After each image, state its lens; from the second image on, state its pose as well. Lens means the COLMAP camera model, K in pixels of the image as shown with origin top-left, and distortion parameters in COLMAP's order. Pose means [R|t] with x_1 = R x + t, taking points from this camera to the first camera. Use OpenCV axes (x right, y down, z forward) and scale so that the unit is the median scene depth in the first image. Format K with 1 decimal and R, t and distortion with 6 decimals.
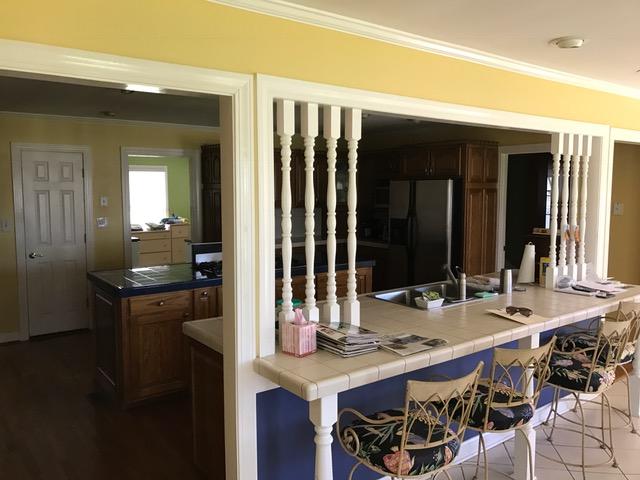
lens RADIAL K [[520.5, 0, 320.0], [0, 520.5, 240.0], [0, 0, 1]] dist [-0.002179, 0.002714]
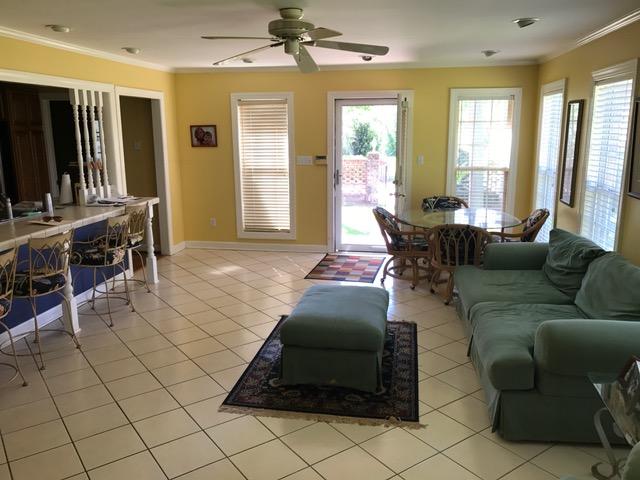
lens RADIAL K [[520.5, 0, 320.0], [0, 520.5, 240.0], [0, 0, 1]] dist [-0.002179, 0.002714]
pose [[0.723227, -0.143869, 0.675459, -0.044477], [0.068749, 0.988200, 0.136871, 0.038590], [-0.687180, -0.052551, 0.724584, -0.414194]]
